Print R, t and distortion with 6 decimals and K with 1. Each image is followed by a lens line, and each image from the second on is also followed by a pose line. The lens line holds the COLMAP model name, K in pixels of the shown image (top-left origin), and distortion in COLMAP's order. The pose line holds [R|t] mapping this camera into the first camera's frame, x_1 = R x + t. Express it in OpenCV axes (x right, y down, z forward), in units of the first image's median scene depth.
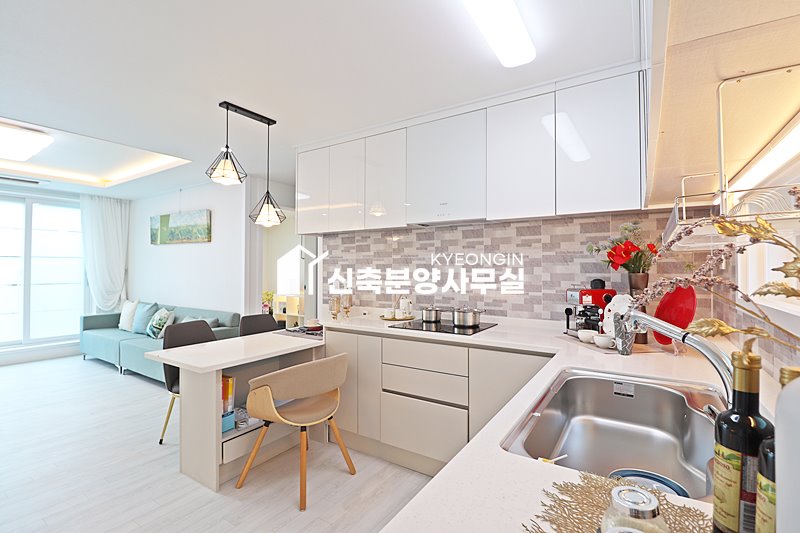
lens RADIAL K [[368.7, 0, 402.6], [0, 368.7, 264.0], [0, 0, 1]] dist [0.000505, -0.012431]
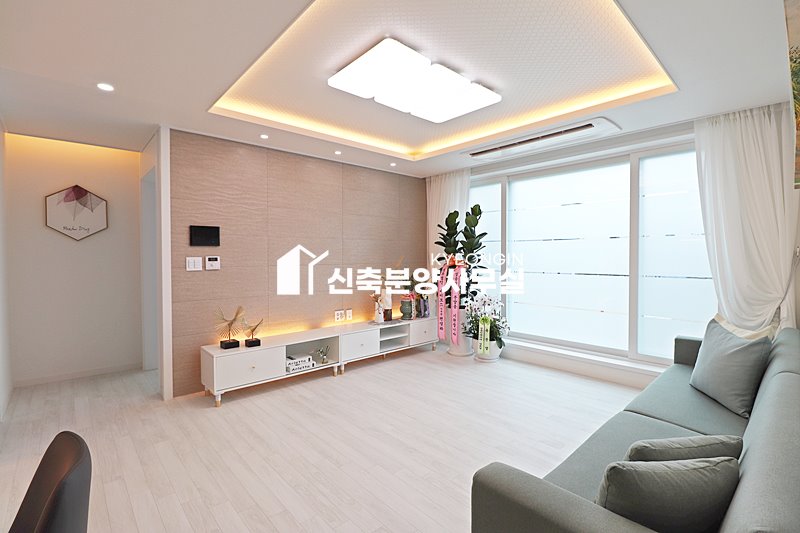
lens RADIAL K [[368.7, 0, 402.6], [0, 368.7, 264.0], [0, 0, 1]] dist [0.000505, -0.012431]
pose [[-0.251685, 0.027165, -0.967428, -0.223590], [0.020878, 0.999526, 0.022635, 0.007647], [0.967584, -0.014501, -0.252133, 0.744622]]
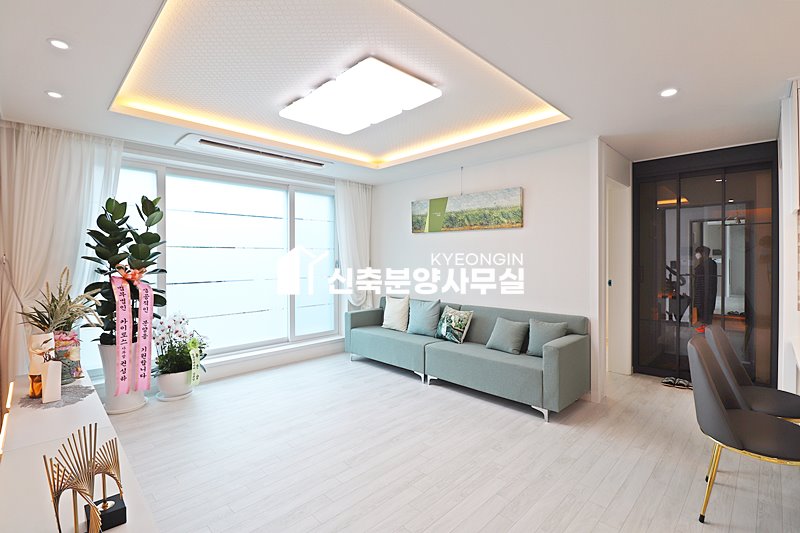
lens RADIAL K [[368.7, 0, 402.6], [0, 368.7, 264.0], [0, 0, 1]] dist [0.000505, -0.012431]
pose [[0.979148, -0.003768, -0.203113, -0.560262], [0.009752, 0.999547, 0.028469, -0.004204], [0.202914, -0.029856, 0.978741, 0.131954]]
